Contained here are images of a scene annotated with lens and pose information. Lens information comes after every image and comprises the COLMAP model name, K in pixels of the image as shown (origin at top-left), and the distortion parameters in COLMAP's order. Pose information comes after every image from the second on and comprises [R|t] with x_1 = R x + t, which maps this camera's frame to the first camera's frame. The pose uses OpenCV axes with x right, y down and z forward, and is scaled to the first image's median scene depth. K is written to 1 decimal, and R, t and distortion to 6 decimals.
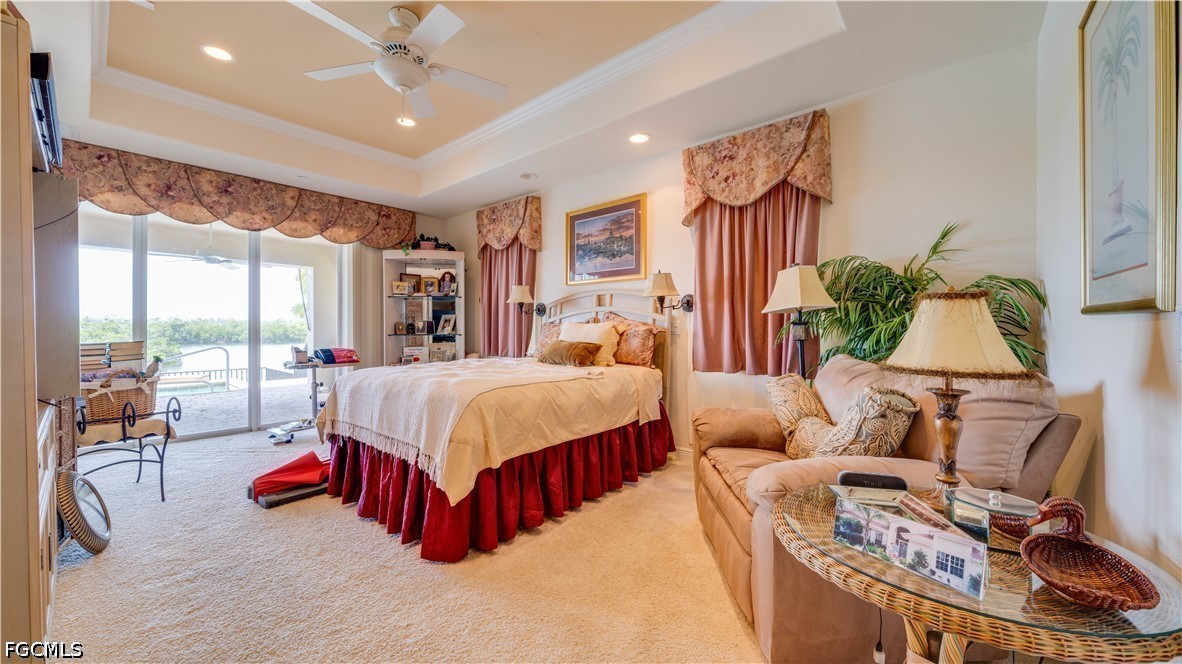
lens RADIAL K [[422.1, 0, 589.2], [0, 422.1, 336.6], [0, 0, 1]] dist [-0.000484, -0.000002]
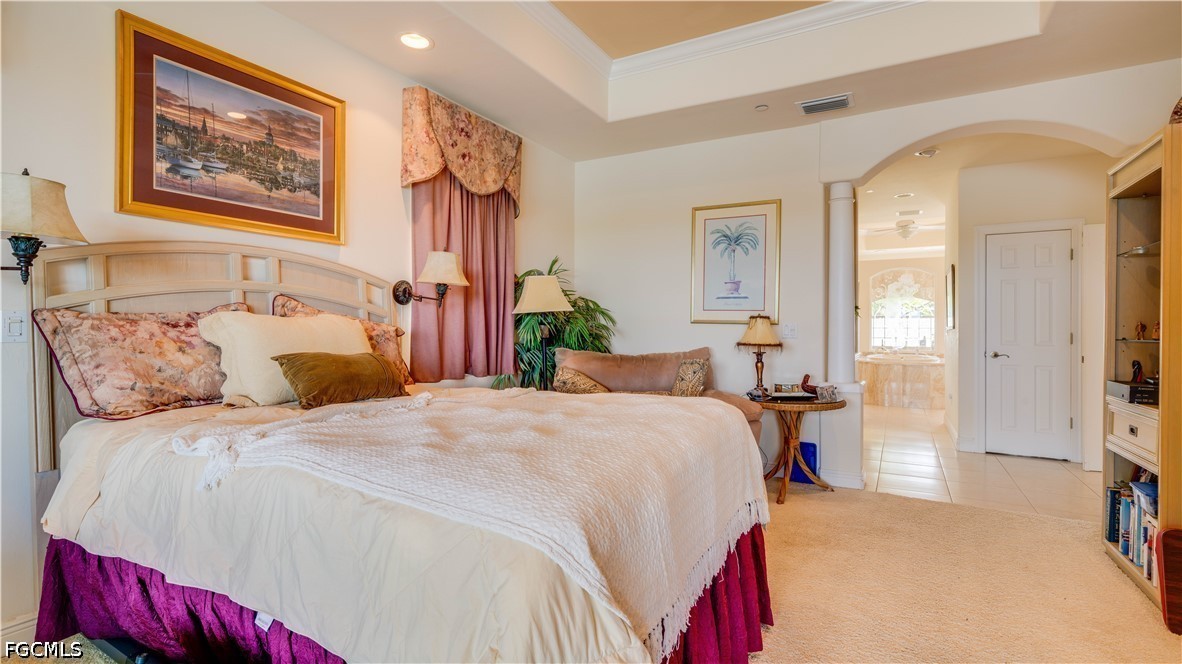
lens RADIAL K [[552.9, 0, 591.0], [0, 552.9, 332.0], [0, 0, 1]] dist [0.000857, 0.000253]
pose [[-0.186434, -0.003231, 0.982462, -0.838752], [0.019594, 0.999783, 0.007006, -0.014474], [-0.982272, 0.020556, -0.186330, 0.958873]]
